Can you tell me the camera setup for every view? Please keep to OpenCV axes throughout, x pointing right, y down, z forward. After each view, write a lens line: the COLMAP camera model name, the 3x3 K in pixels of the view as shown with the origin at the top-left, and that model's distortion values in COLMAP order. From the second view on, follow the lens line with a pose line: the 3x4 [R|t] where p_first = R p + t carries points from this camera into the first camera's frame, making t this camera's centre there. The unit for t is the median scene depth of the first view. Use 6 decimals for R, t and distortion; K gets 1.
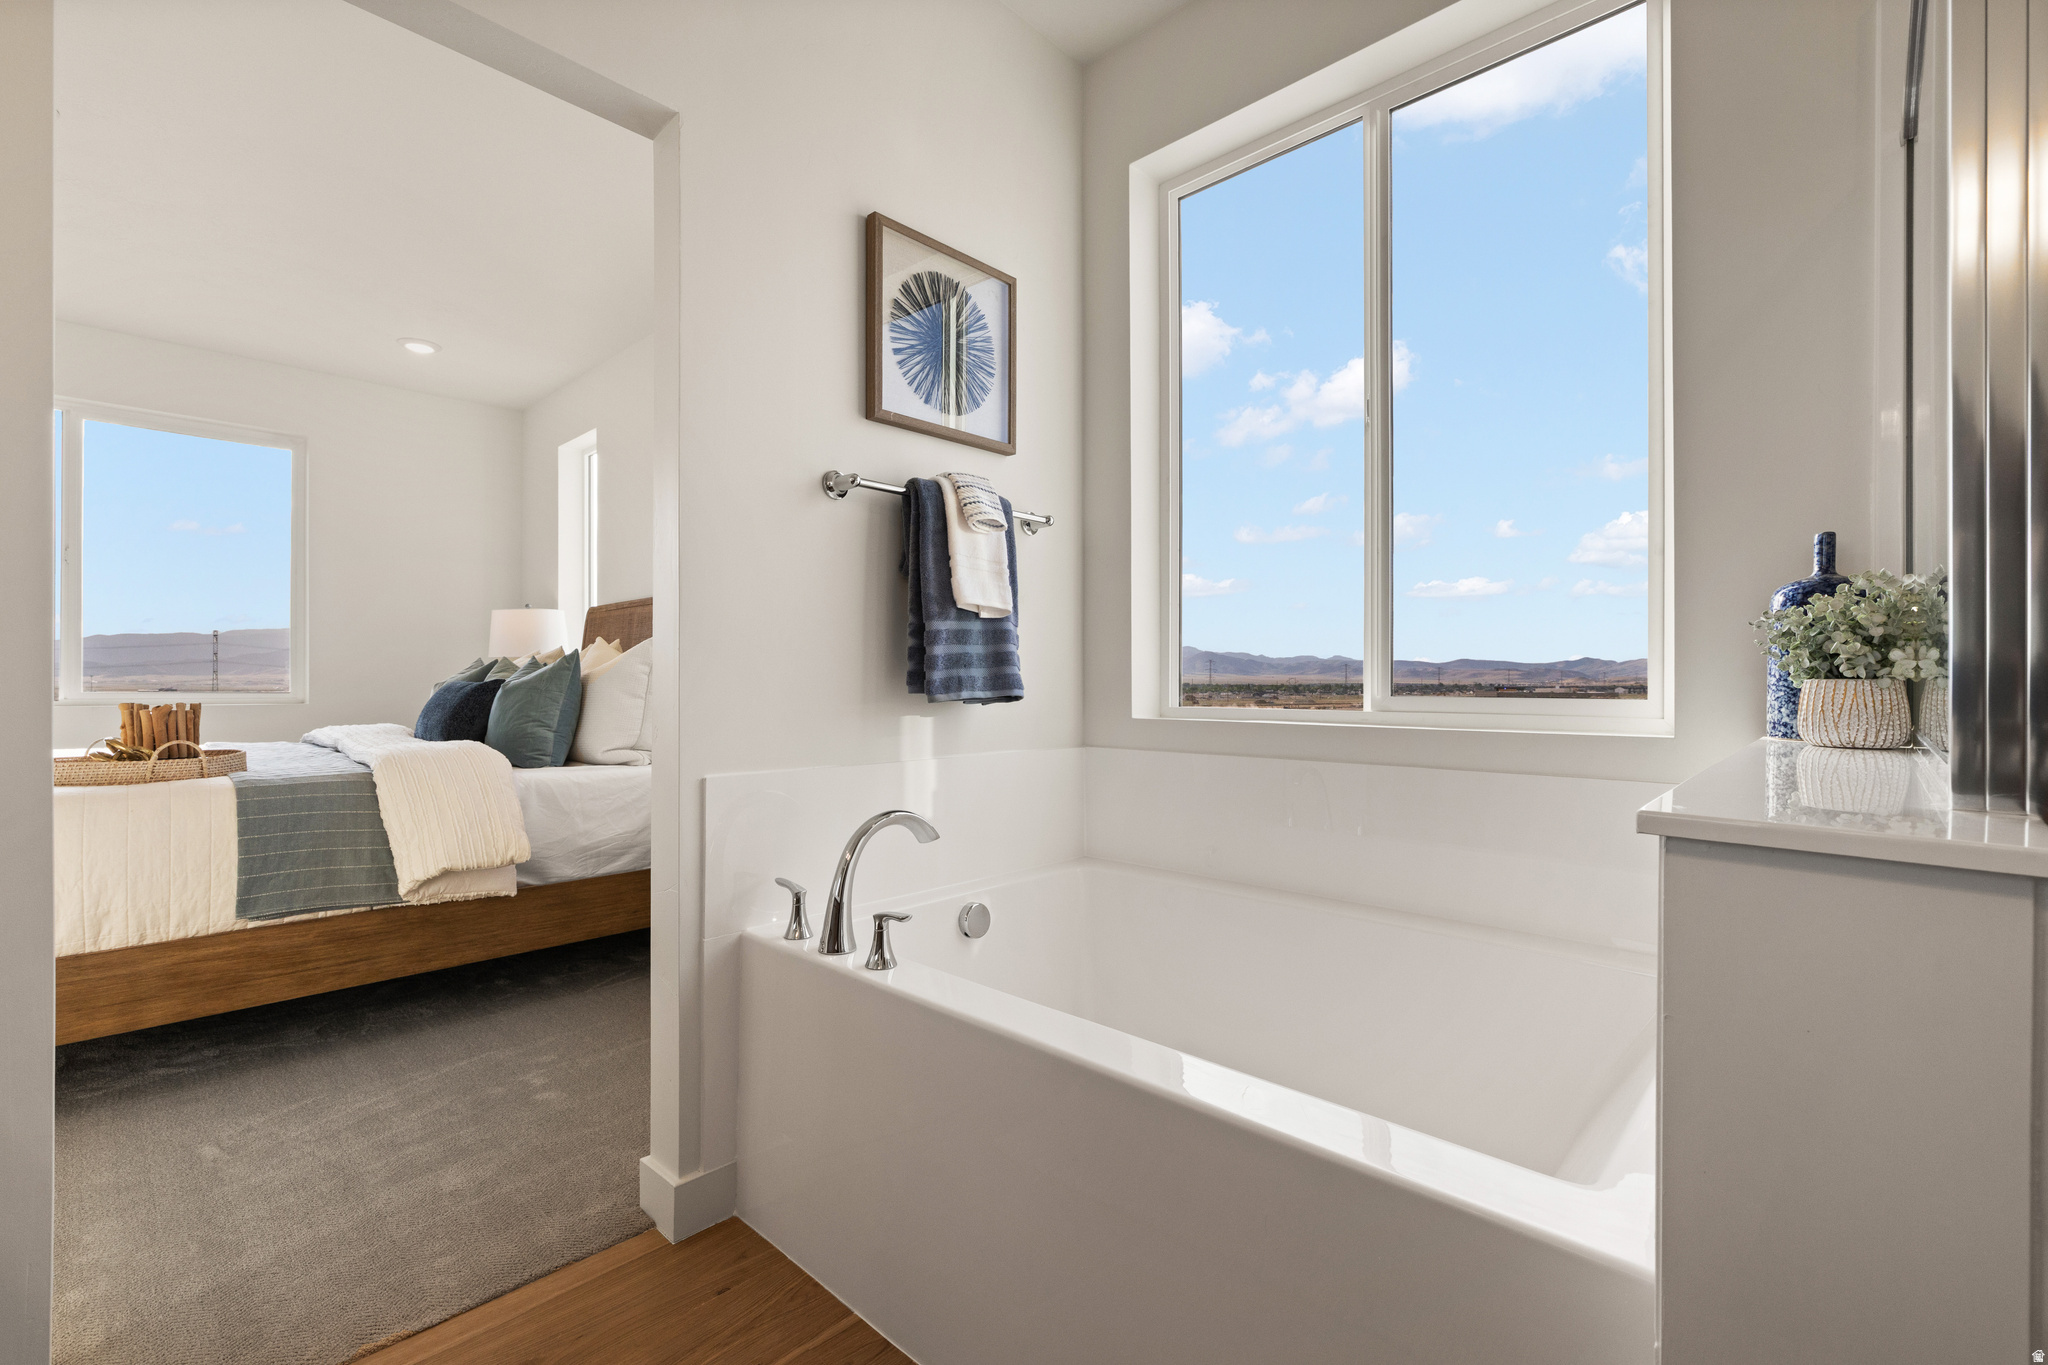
lens RADIAL K [[895.1, 0, 1029.6], [0, 895.1, 684.5], [0, 0, 1]] dist [-0.000397, 0.002921]
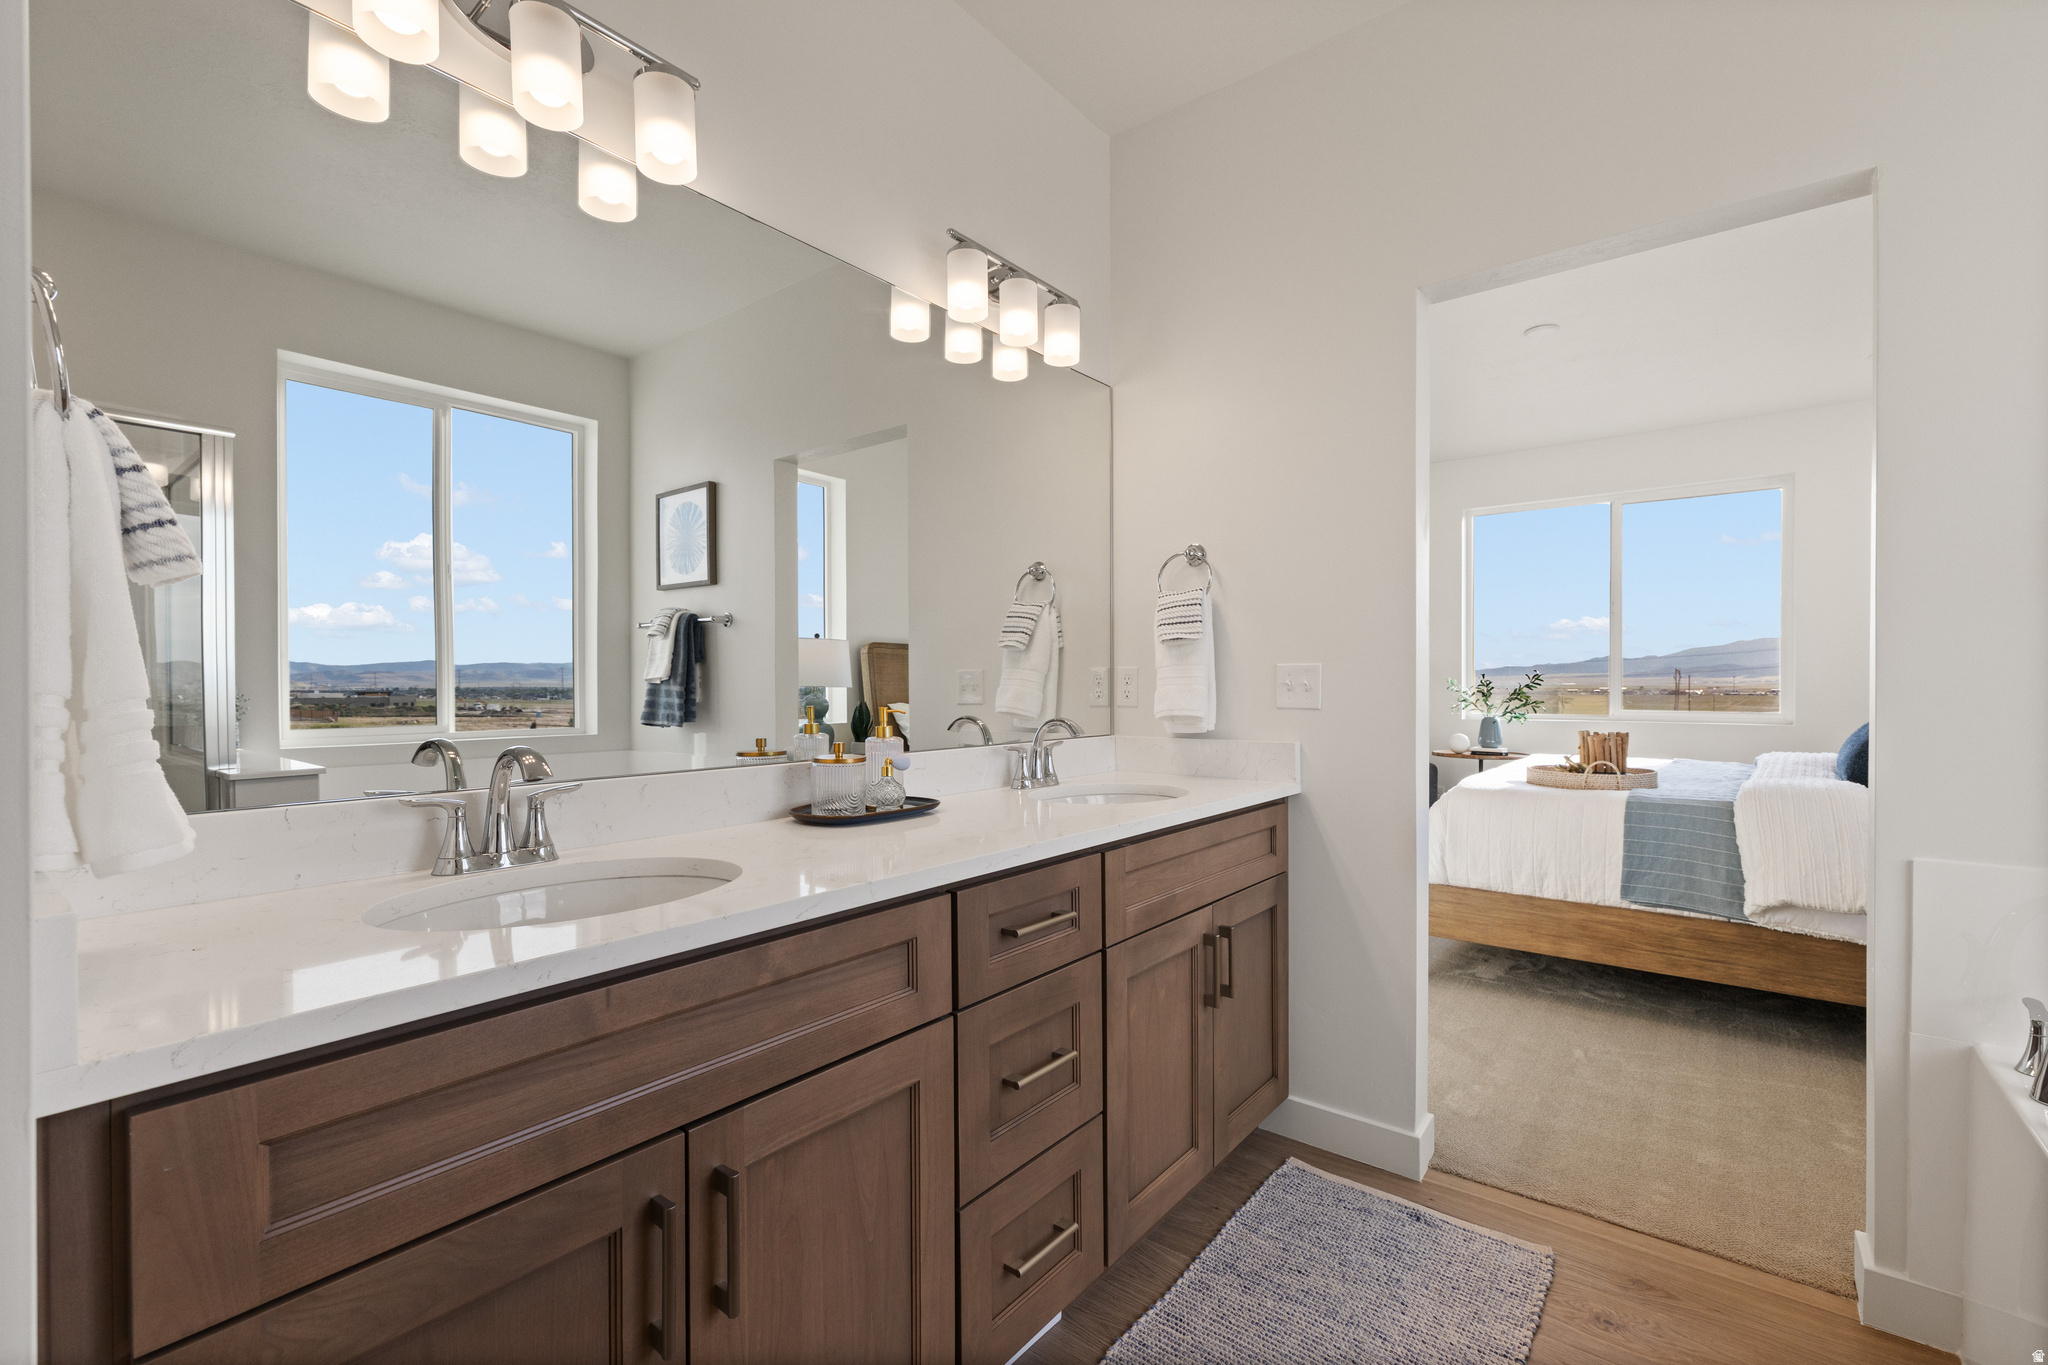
lens RADIAL K [[895.1, 0, 1026.3], [0, 895.1, 680.3], [0, 0, 1]] dist [-0.000397, 0.002921]
pose [[0.089878, -0.003249, -0.995947, 0.365395], [0.000684, 0.999995, -0.003201, -0.061507], [0.995953, -0.000393, 0.089880, -0.008330]]
